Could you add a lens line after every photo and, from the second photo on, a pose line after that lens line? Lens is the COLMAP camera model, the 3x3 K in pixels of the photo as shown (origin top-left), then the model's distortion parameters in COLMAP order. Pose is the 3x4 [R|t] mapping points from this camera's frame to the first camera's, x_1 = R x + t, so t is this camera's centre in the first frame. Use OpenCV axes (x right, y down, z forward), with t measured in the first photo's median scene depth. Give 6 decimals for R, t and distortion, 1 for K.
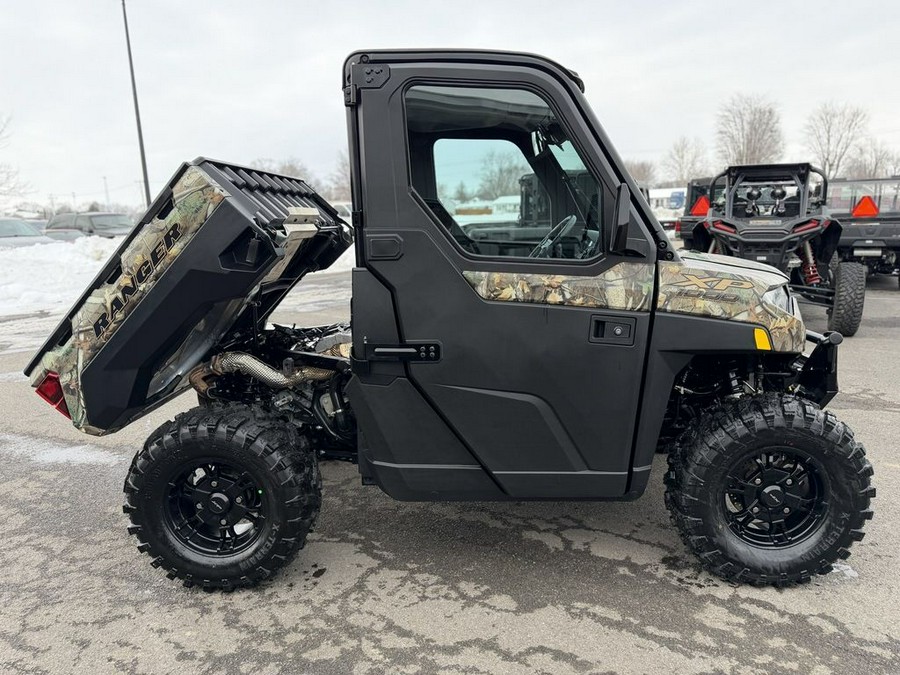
lens RADIAL K [[650.0, 0, 448.3], [0, 650.0, 338.8], [0, 0, 1]] dist [0.046554, -0.061862]
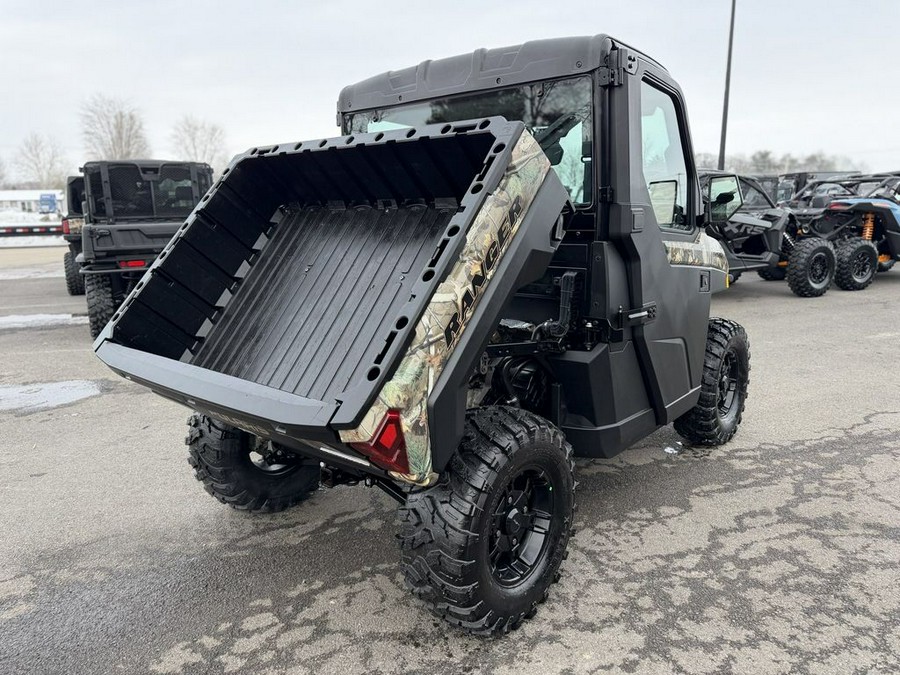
lens RADIAL K [[657.4, 0, 446.6], [0, 657.4, 335.0], [0, 0, 1]] dist [0.056912, -0.069860]
pose [[0.603866, -0.136618, 0.785291, -1.111642], [0.150830, 0.986988, 0.055723, -0.057156], [-0.782685, 0.084796, 0.616615, 0.534668]]
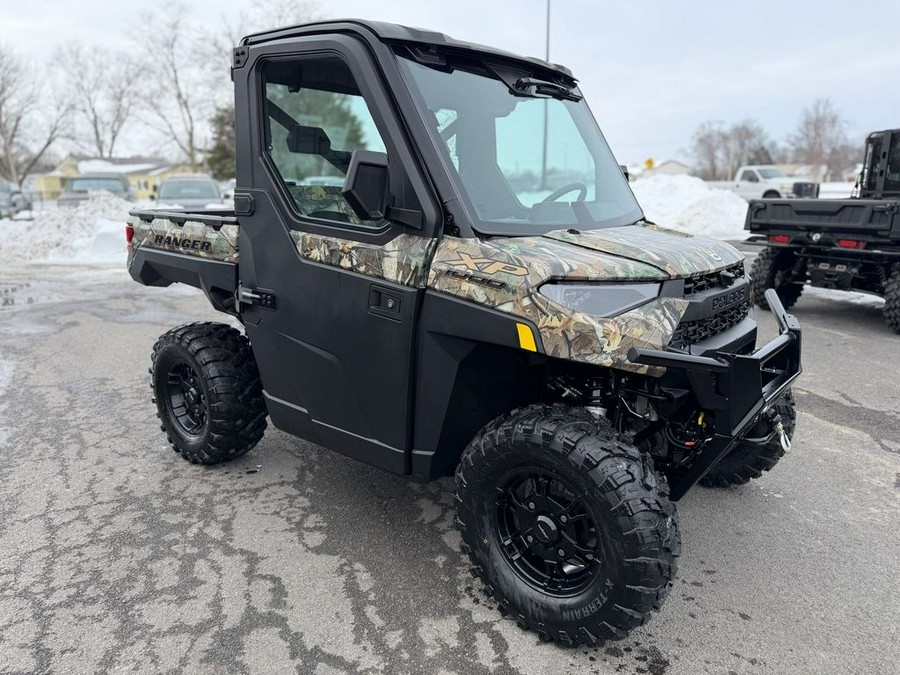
lens RADIAL K [[656.7, 0, 444.6], [0, 656.7, 336.0], [0, 0, 1]] dist [0.062395, -0.078726]
pose [[0.782349, 0.163340, -0.601041, 0.868584], [-0.136446, 0.986506, 0.090489, -0.060723], [0.607711, 0.011216, 0.794079, 0.256753]]
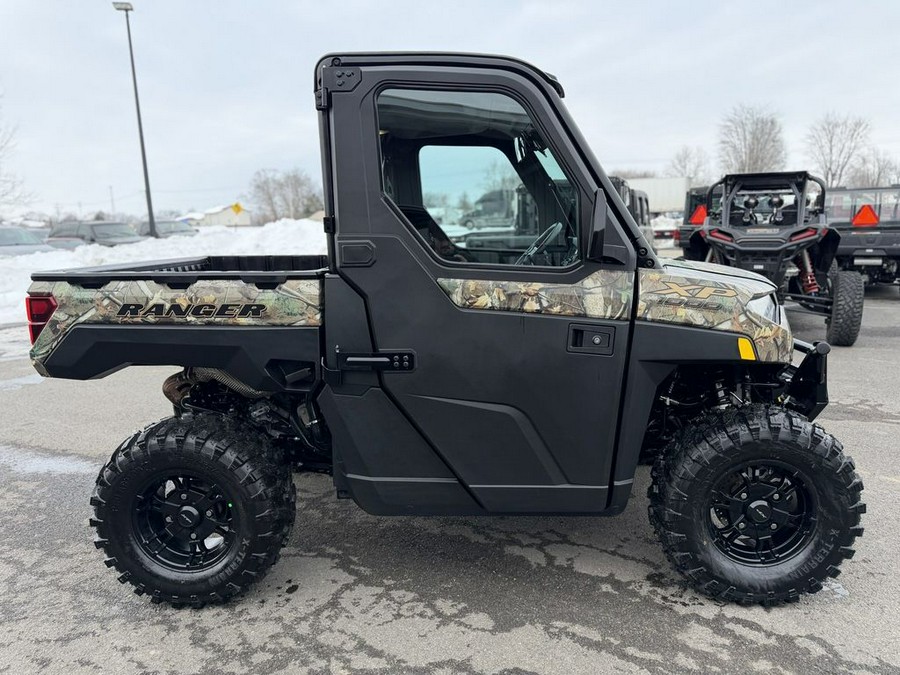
lens RADIAL K [[650.0, 0, 448.3], [0, 650.0, 338.8], [0, 0, 1]] dist [0.046554, -0.061862]
pose [[0.999983, 0.001994, -0.005447, 0.042133], [-0.002070, 0.999901, -0.013939, -0.000061], [0.005419, 0.013950, 0.999888, 0.028294]]
